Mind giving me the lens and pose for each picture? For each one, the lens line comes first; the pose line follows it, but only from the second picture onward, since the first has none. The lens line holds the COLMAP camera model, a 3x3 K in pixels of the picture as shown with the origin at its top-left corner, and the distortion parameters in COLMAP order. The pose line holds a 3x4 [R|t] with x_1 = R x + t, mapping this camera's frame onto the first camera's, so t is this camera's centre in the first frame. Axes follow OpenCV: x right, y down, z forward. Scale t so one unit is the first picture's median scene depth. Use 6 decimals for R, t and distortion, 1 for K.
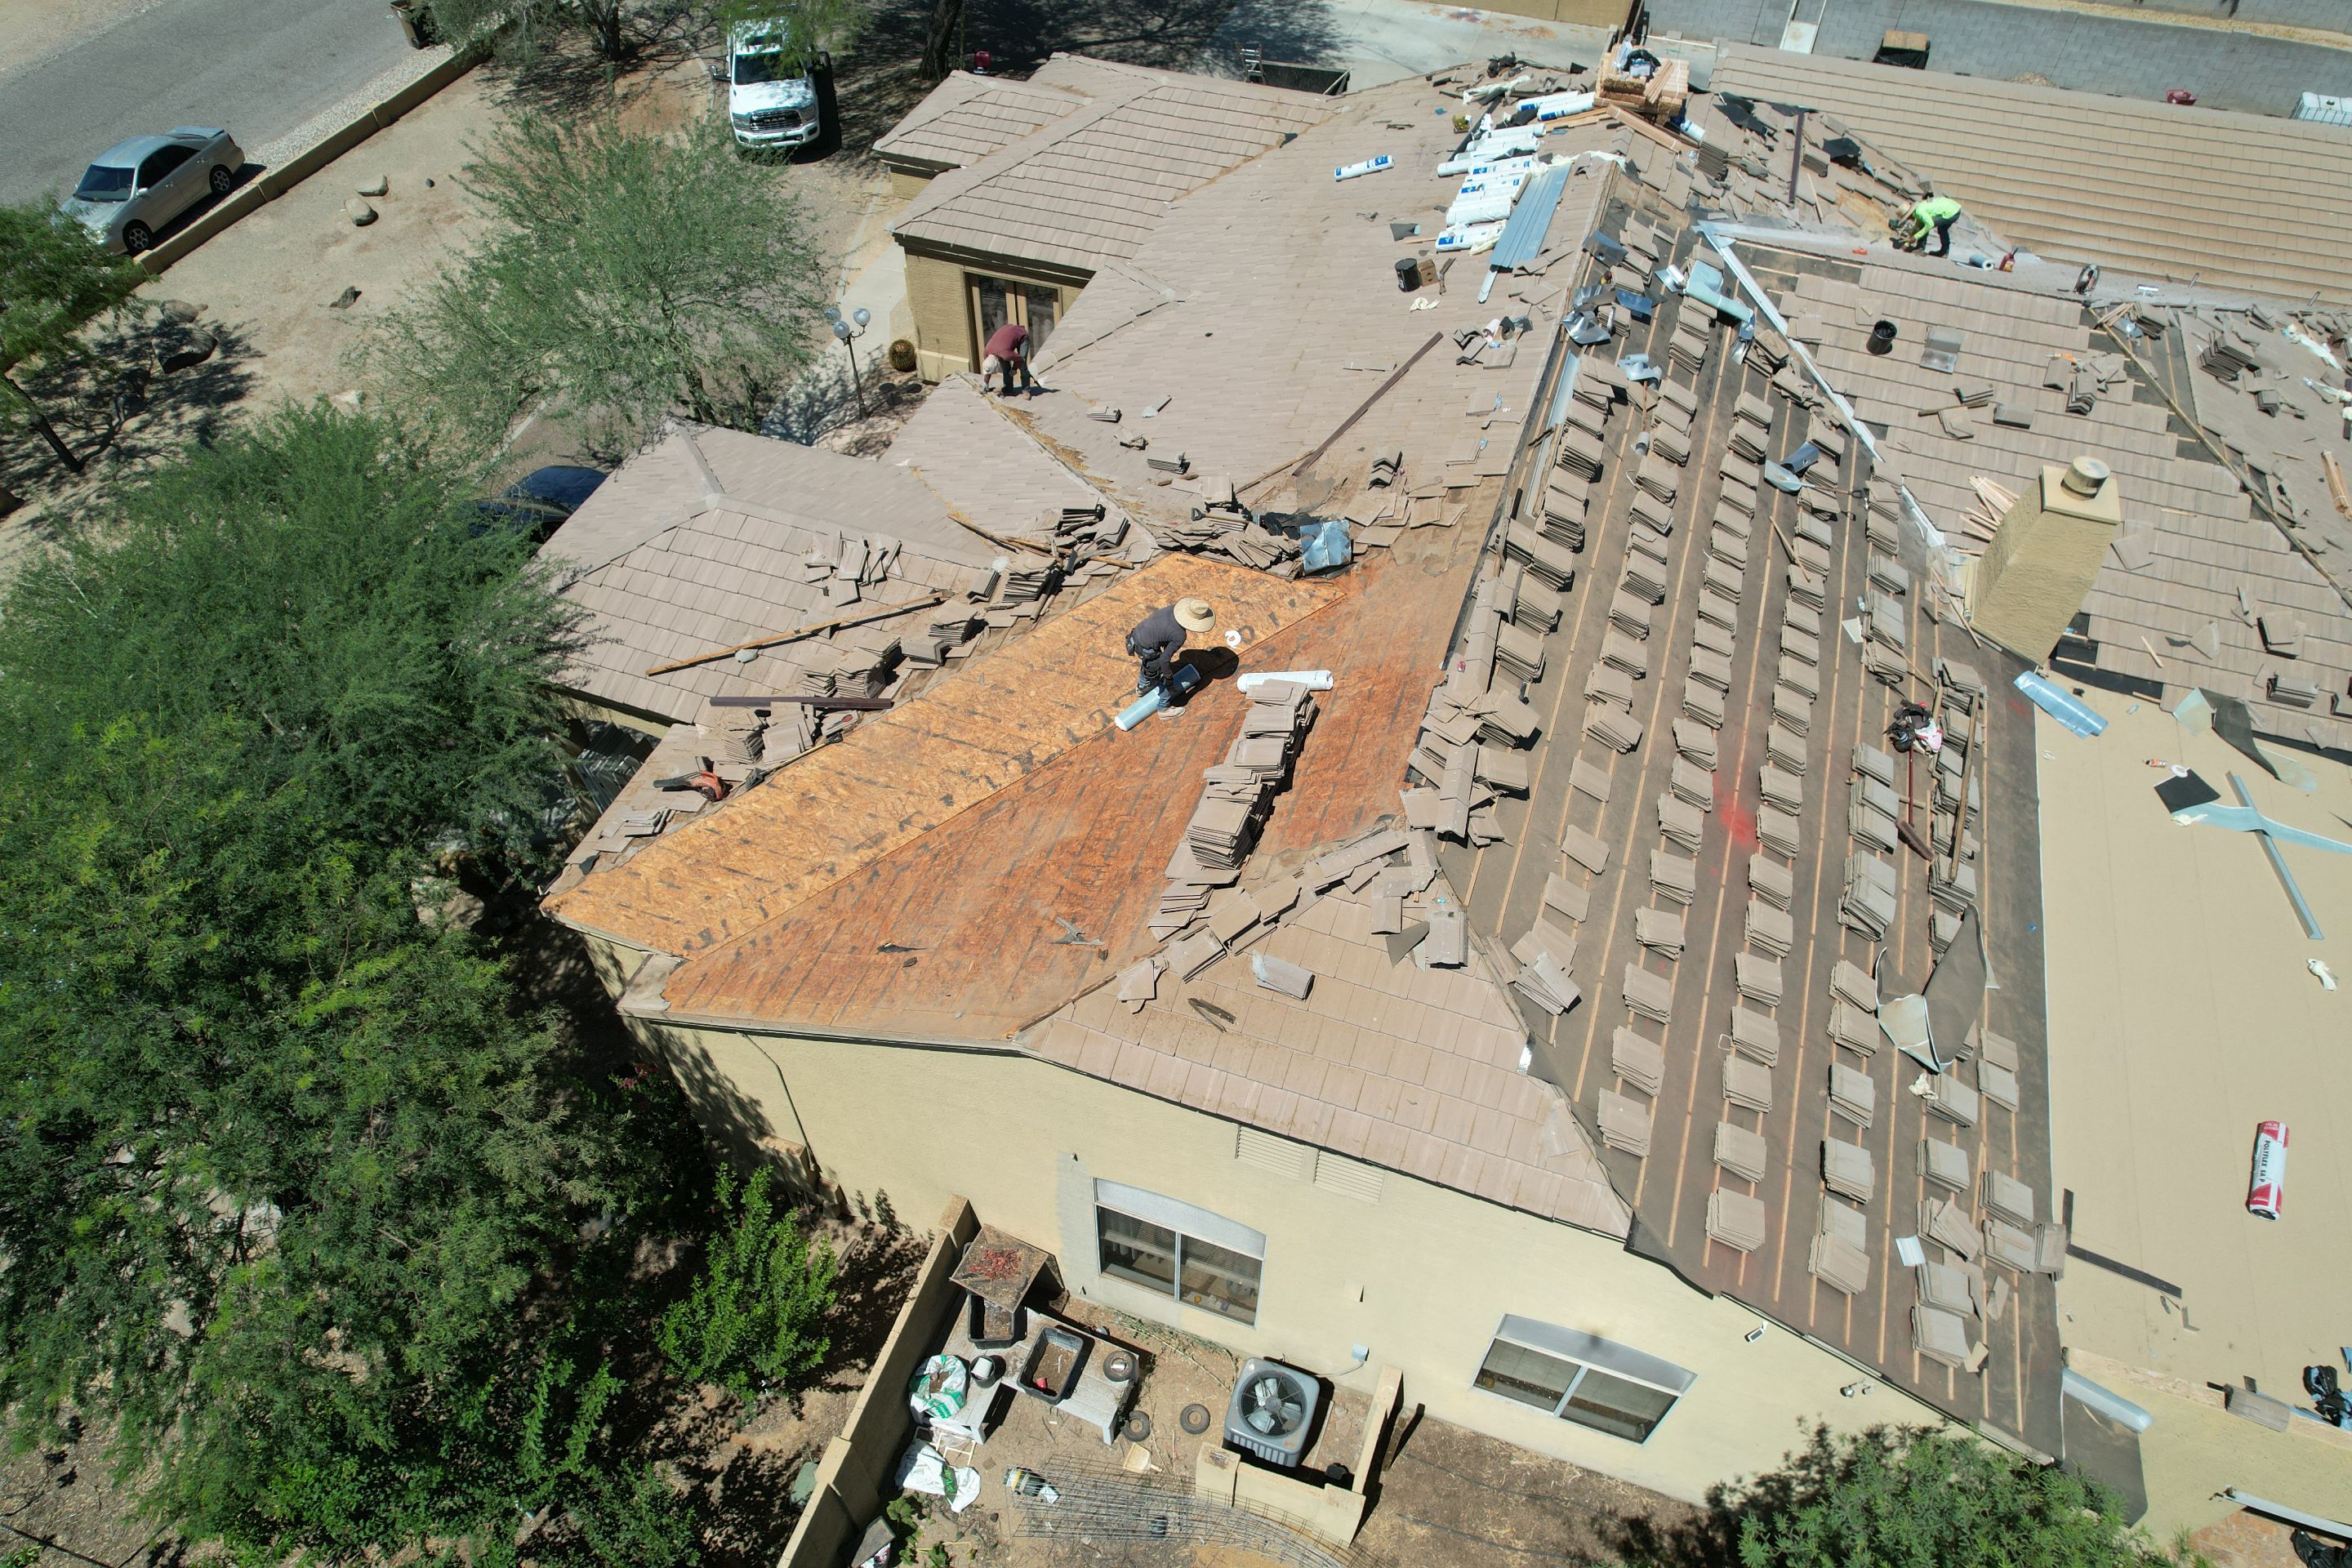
lens RADIAL K [[1489.1, 0, 1170.2], [0, 1489.1, 801.8], [0, 0, 1]] dist [-0.060784, 0.054406]
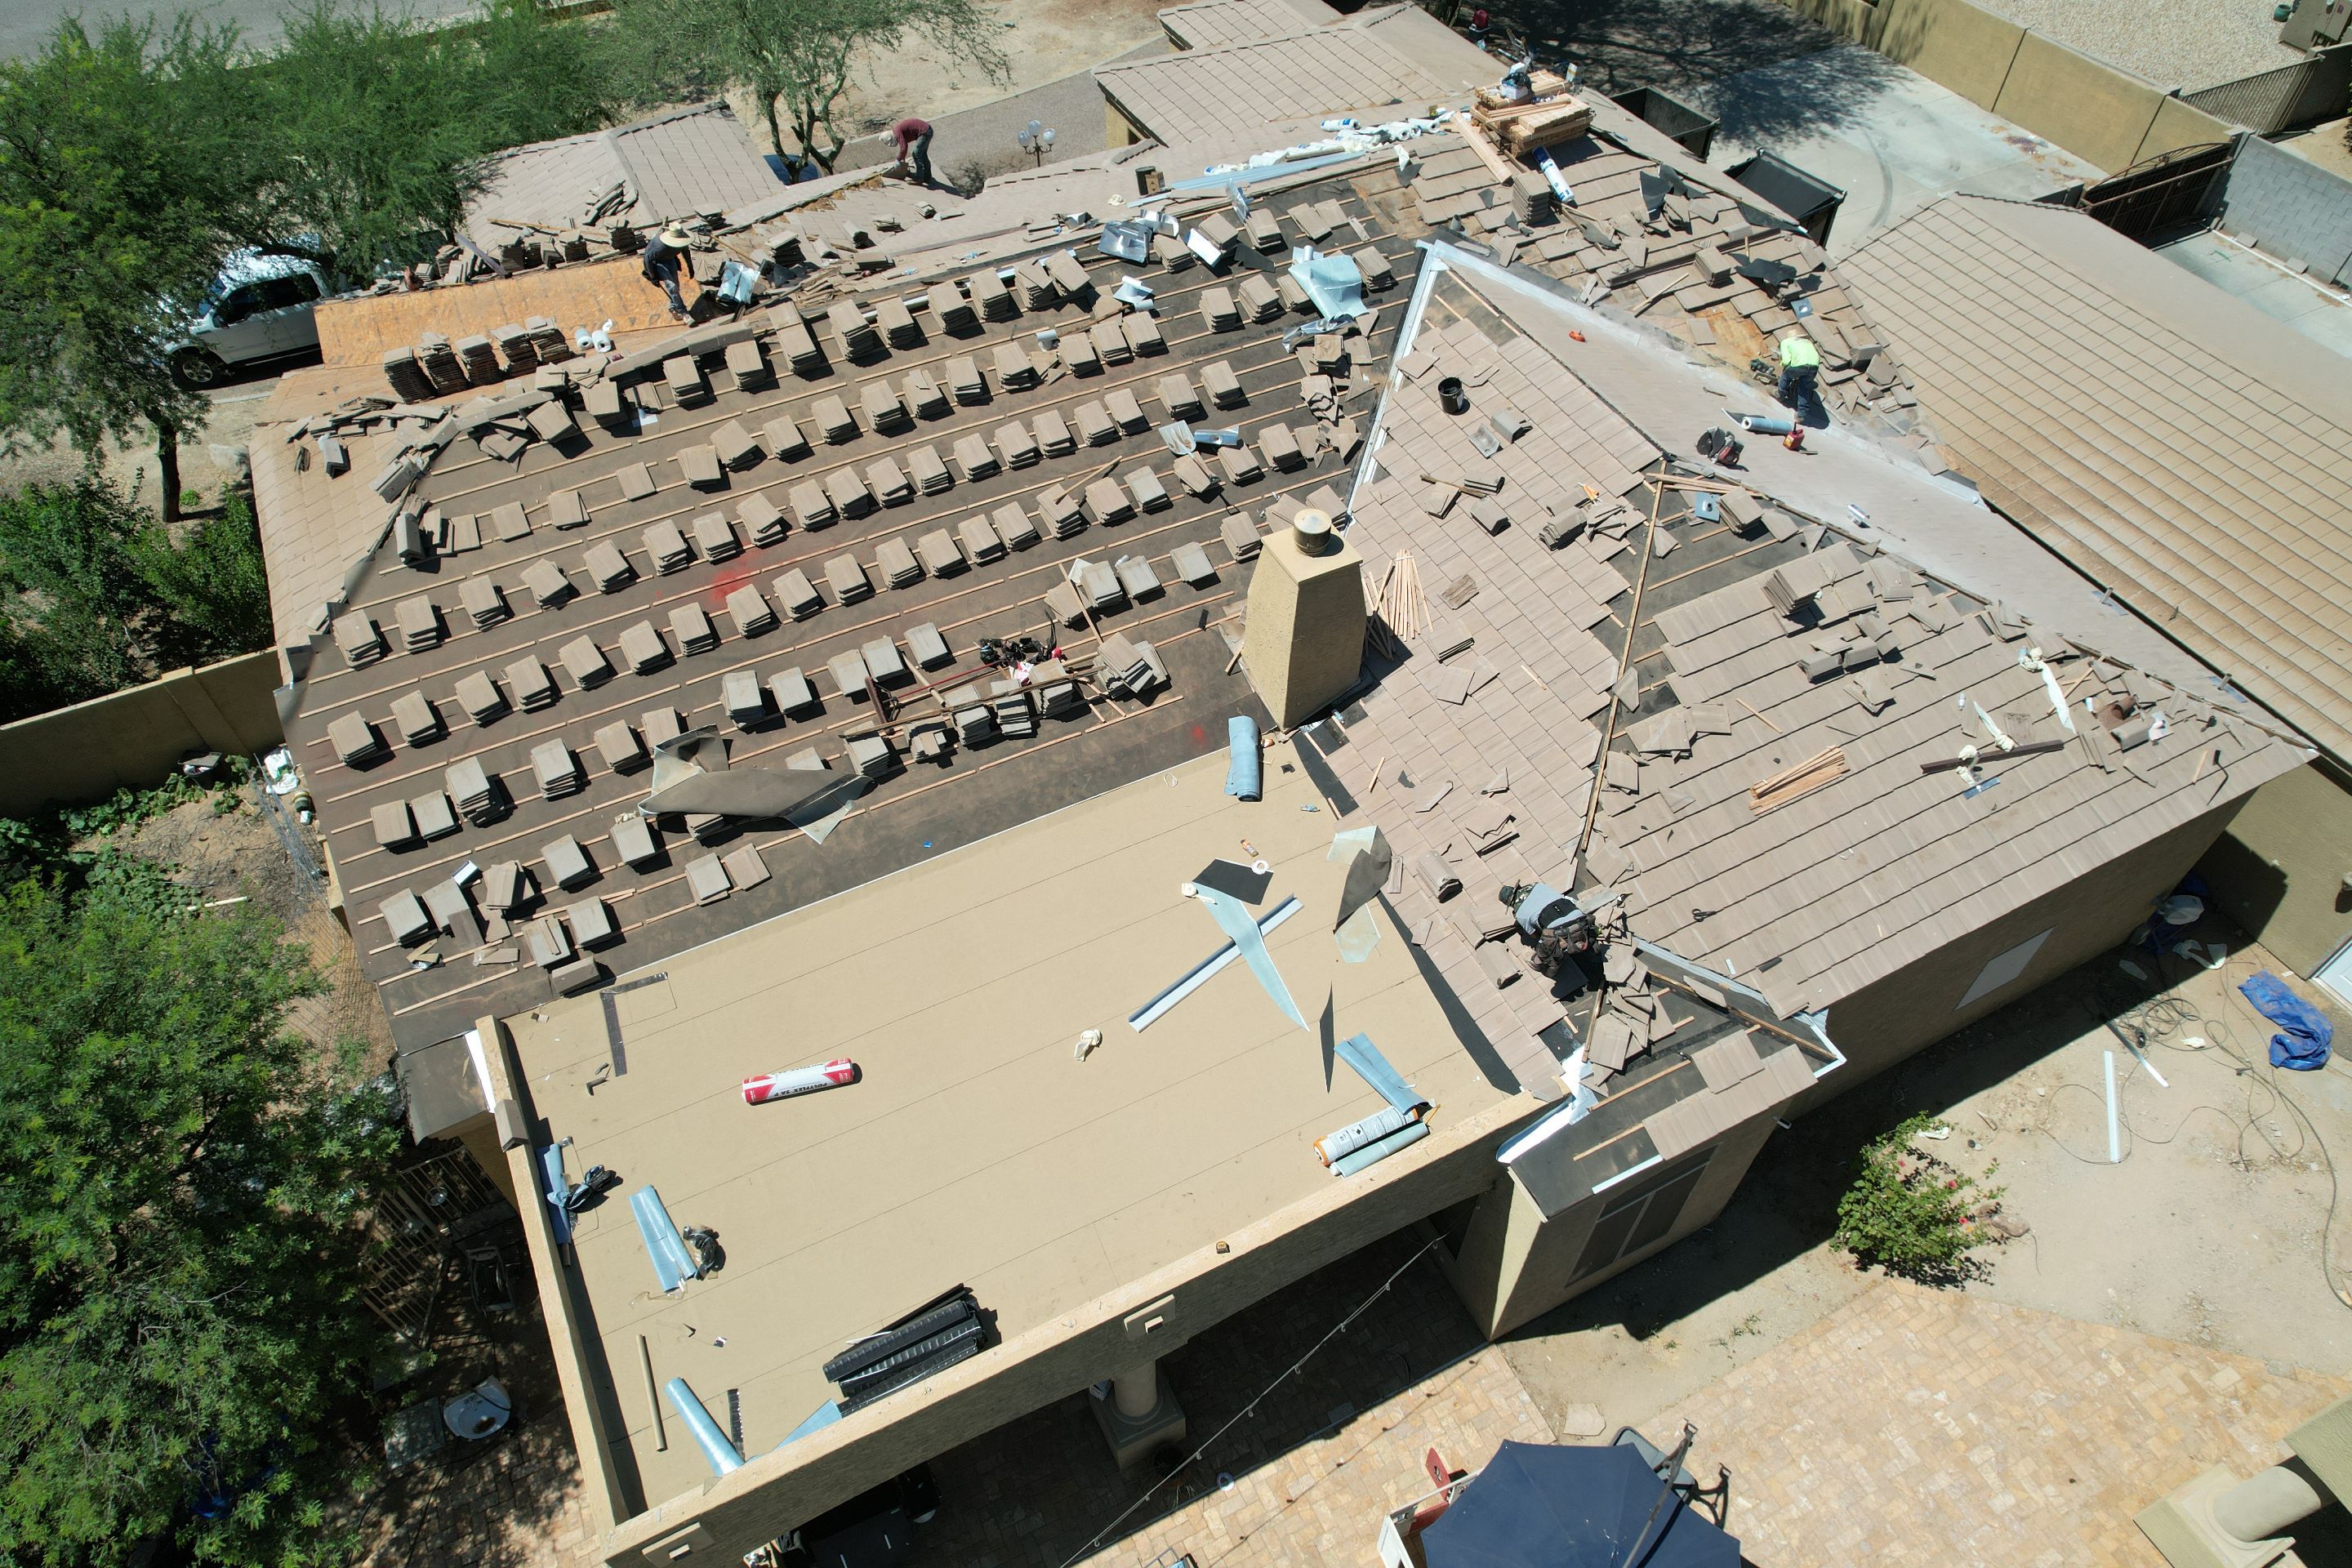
lens RADIAL K [[1489.1, 0, 1170.2], [0, 1489.1, 801.8], [0, 0, 1]] dist [-0.060784, 0.054406]
pose [[0.725262, 0.519754, -0.451499, 1.010368], [-0.517467, 0.844095, 0.140471, -0.152272], [0.454118, 0.131758, 0.881145, 0.129243]]
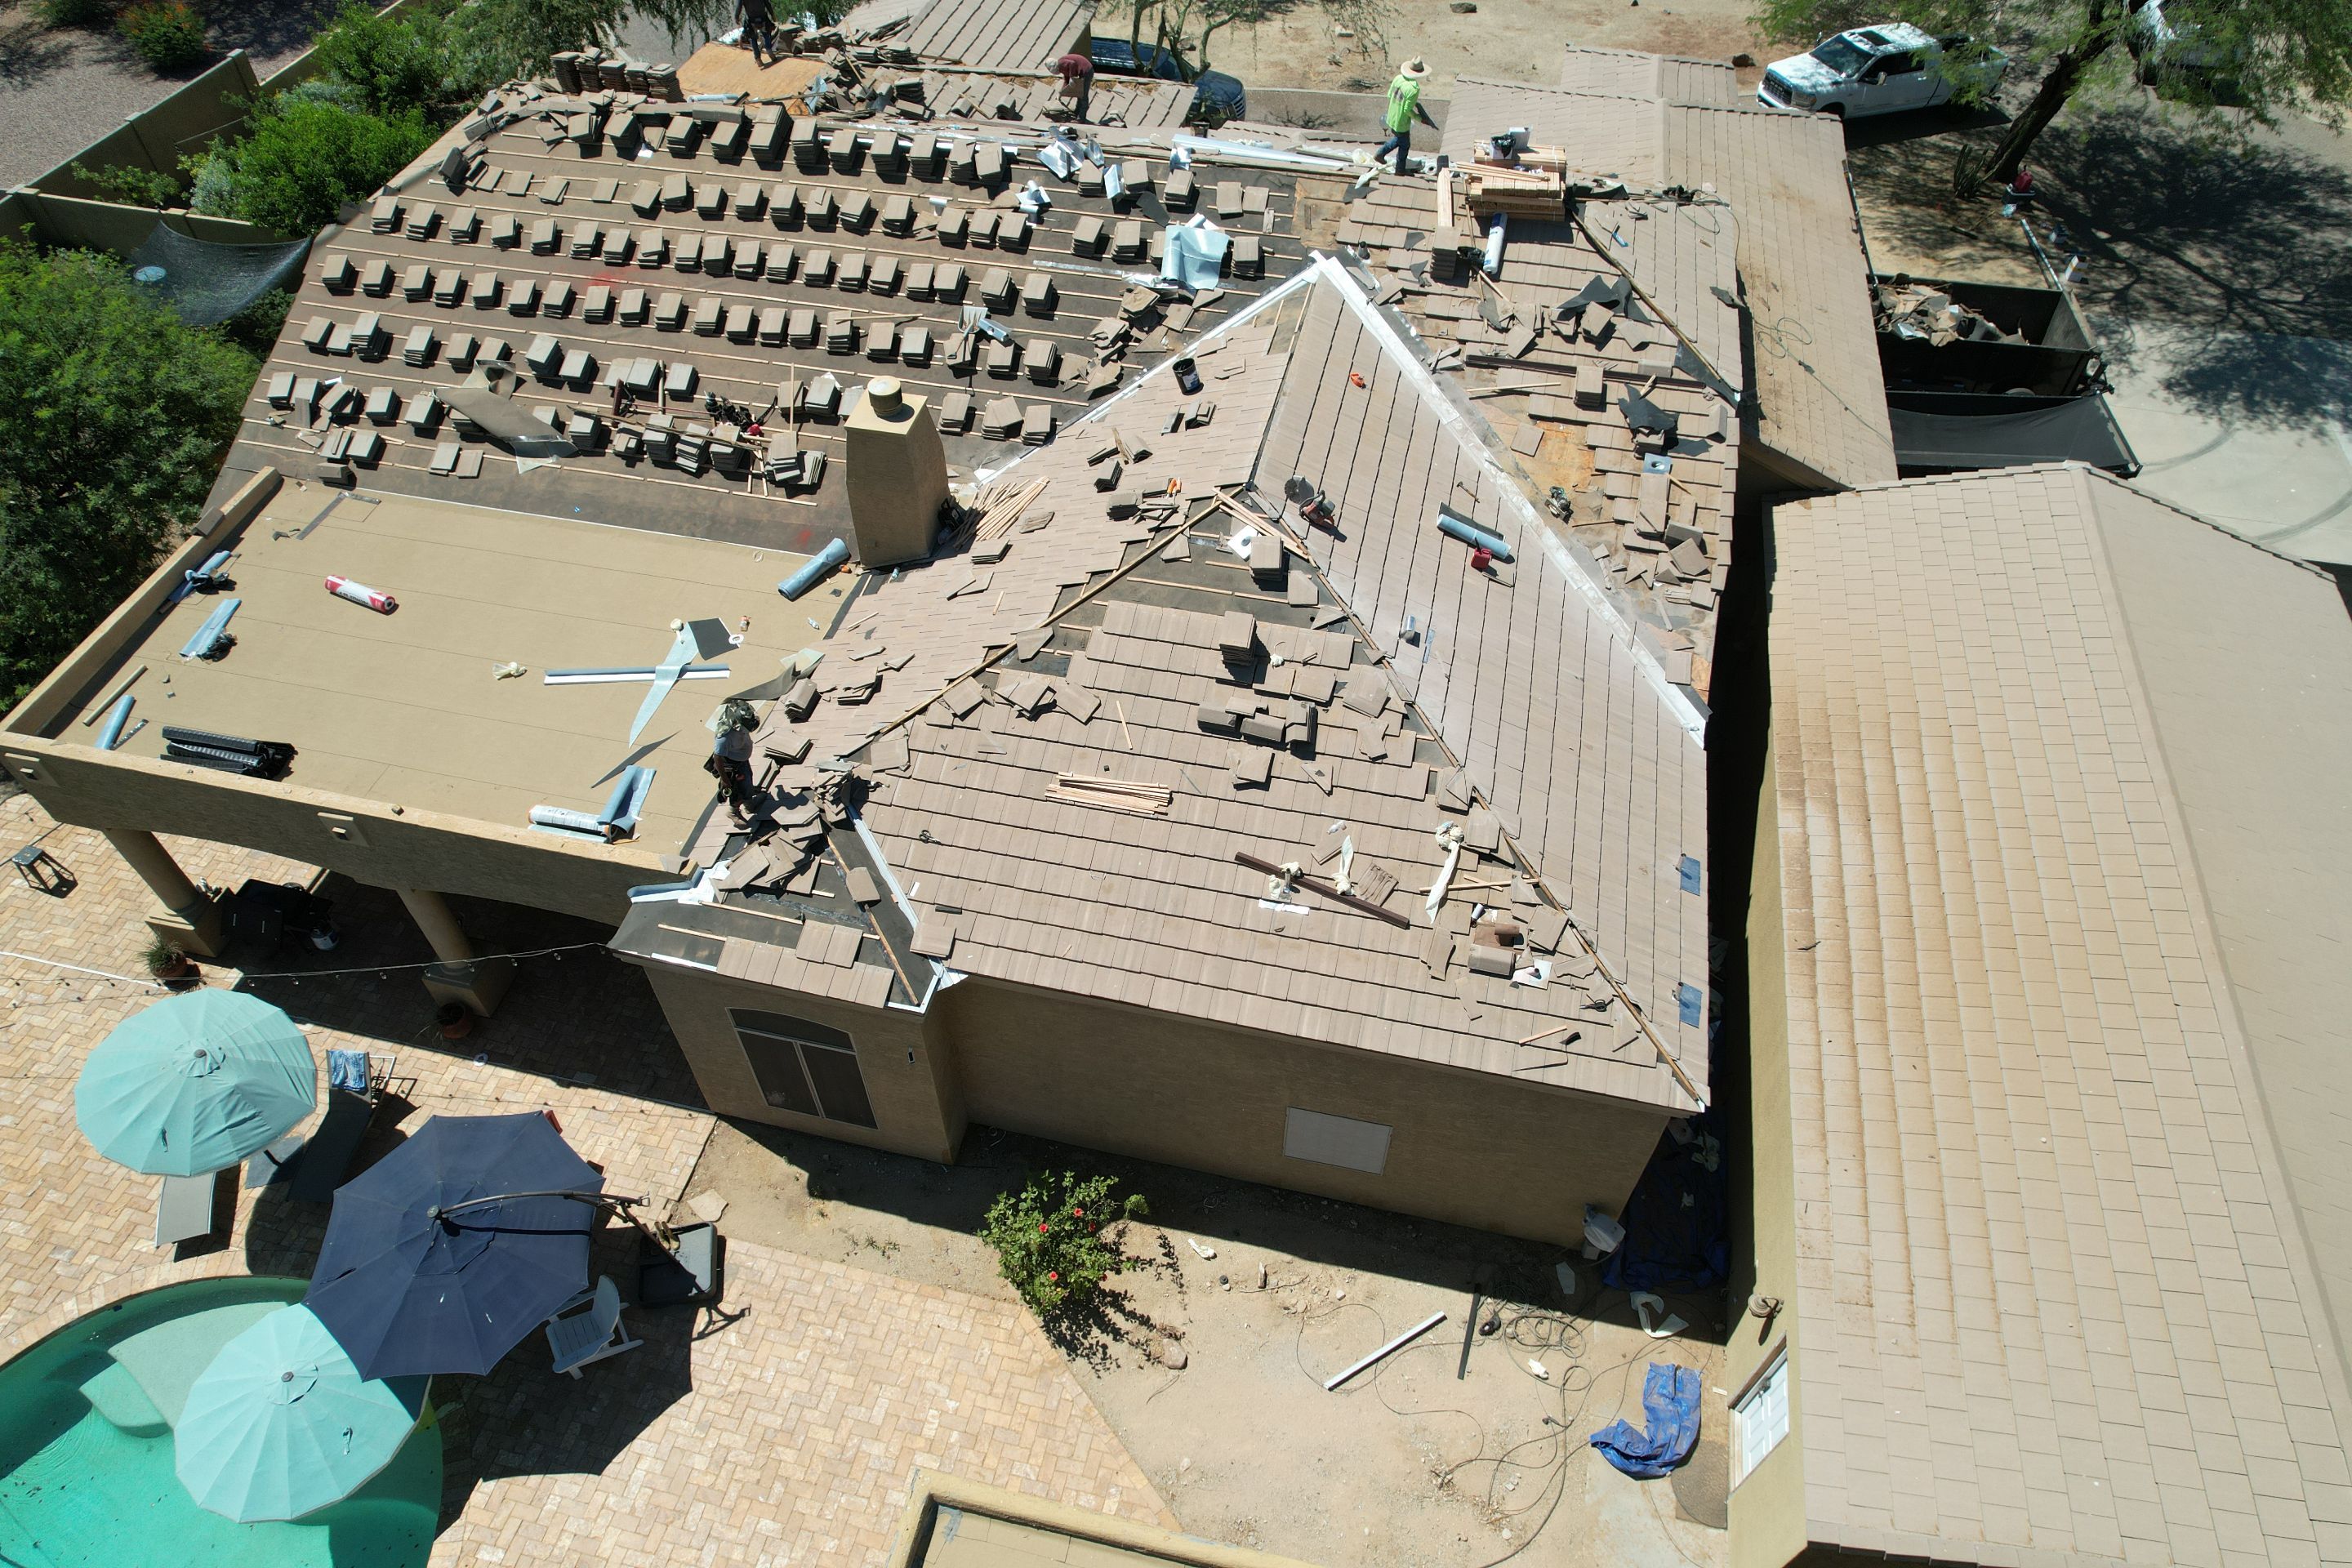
lens RADIAL K [[1489.1, 0, 1170.2], [0, 1489.1, 801.8], [0, 0, 1]] dist [-0.060784, 0.054406]
pose [[0.120494, 0.749214, -0.651276, 1.488338], [-0.751970, 0.497189, 0.432832, -0.666125], [0.648091, 0.437586, 0.623295, 0.557055]]
